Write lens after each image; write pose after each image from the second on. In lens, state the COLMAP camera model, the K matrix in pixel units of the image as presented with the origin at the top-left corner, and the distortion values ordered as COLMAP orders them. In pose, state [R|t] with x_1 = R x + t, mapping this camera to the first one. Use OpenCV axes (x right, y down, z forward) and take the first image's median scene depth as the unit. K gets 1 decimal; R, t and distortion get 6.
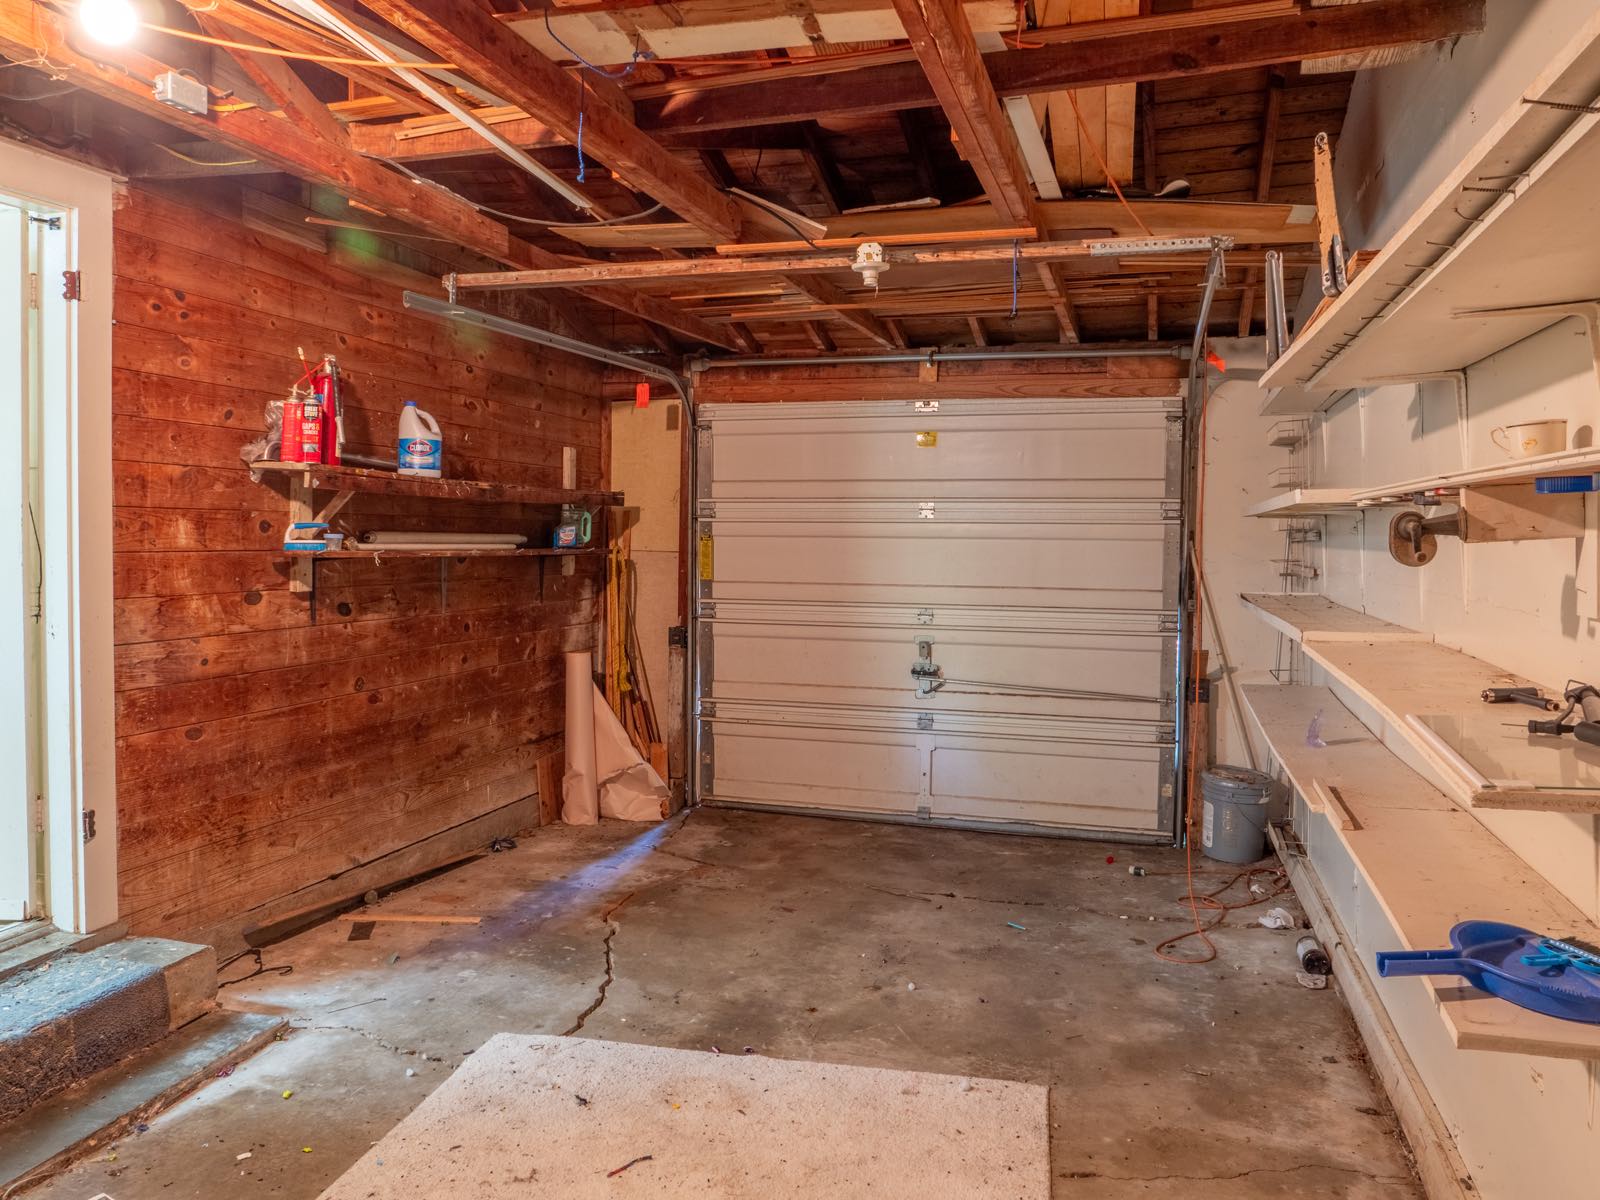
lens RADIAL K [[1159.4, 0, 798.3], [0, 1159.4, 600.3], [0, 0, 1]] dist [-0.040064, 0.017581]
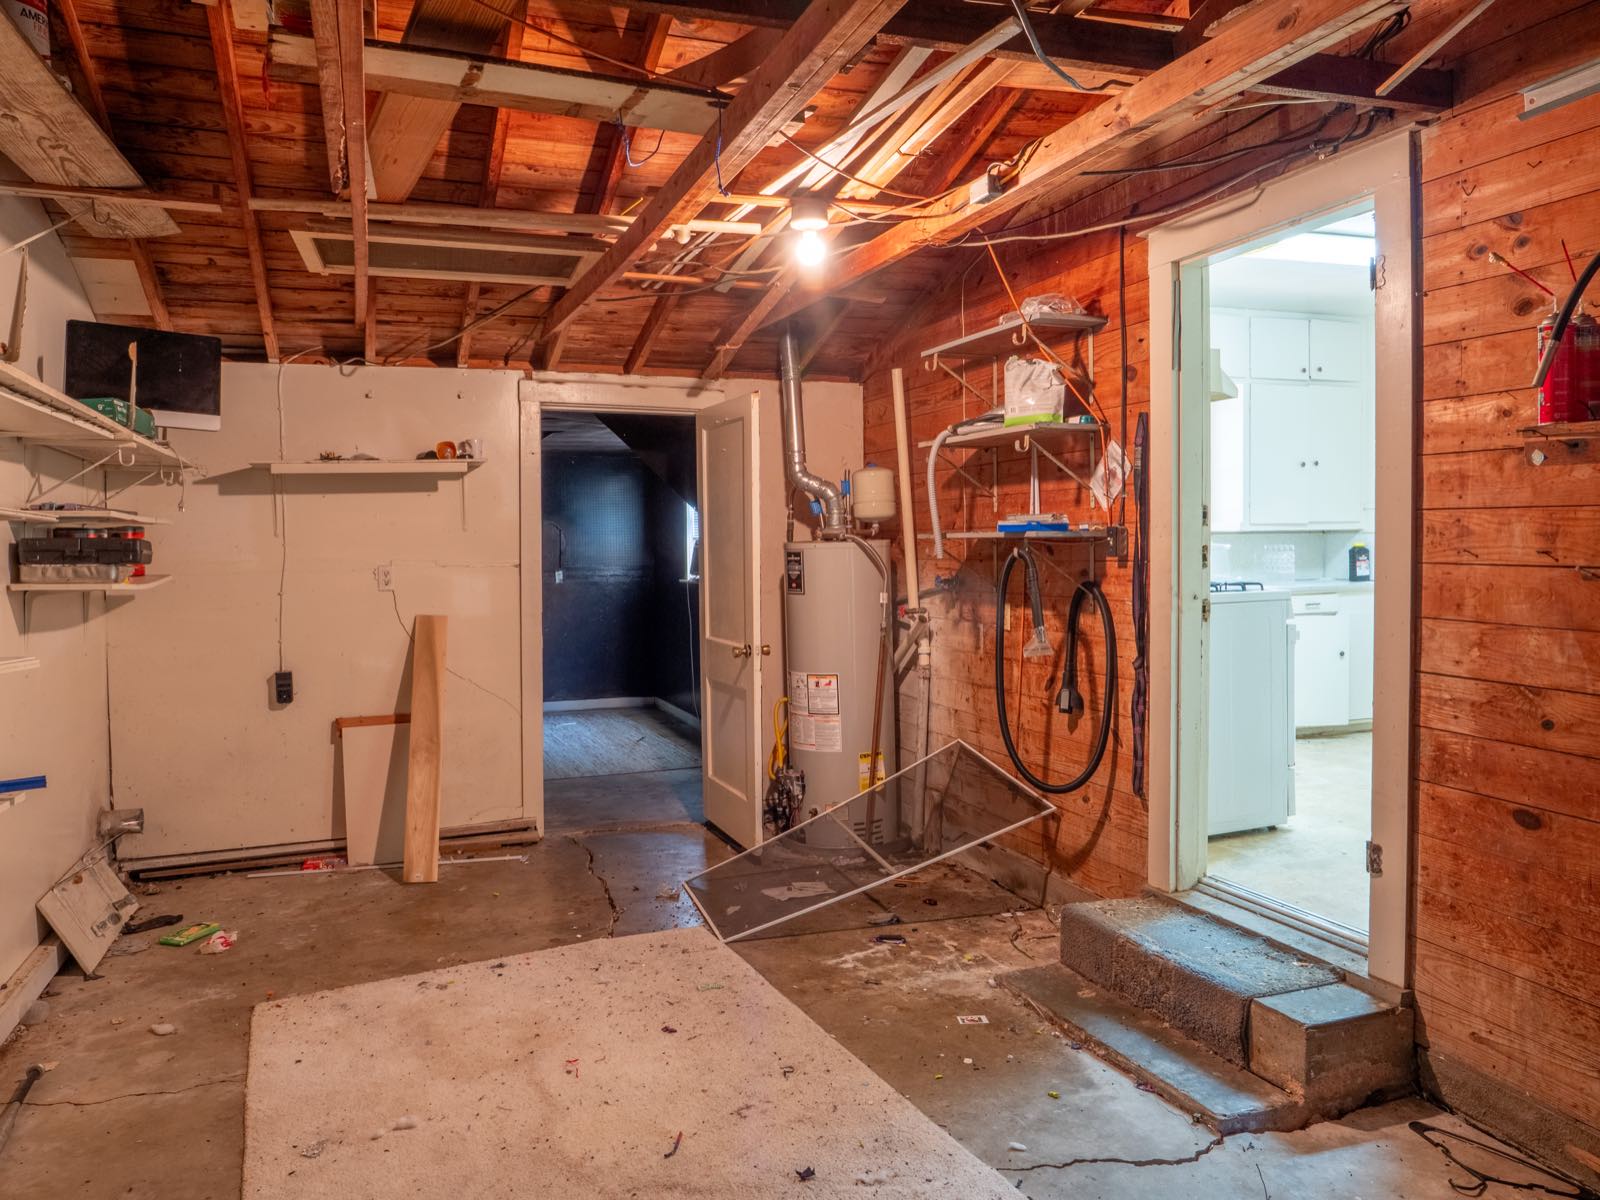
lens RADIAL K [[1159.4, 0, 798.9], [0, 1159.4, 586.3], [0, 0, 1]] dist [-0.040064, 0.017581]
pose [[-0.791789, 0.020469, -0.610452, 0.286267], [-0.037310, 0.995951, 0.081788, -0.075114], [0.609654, 0.087534, -0.787820, 1.354483]]
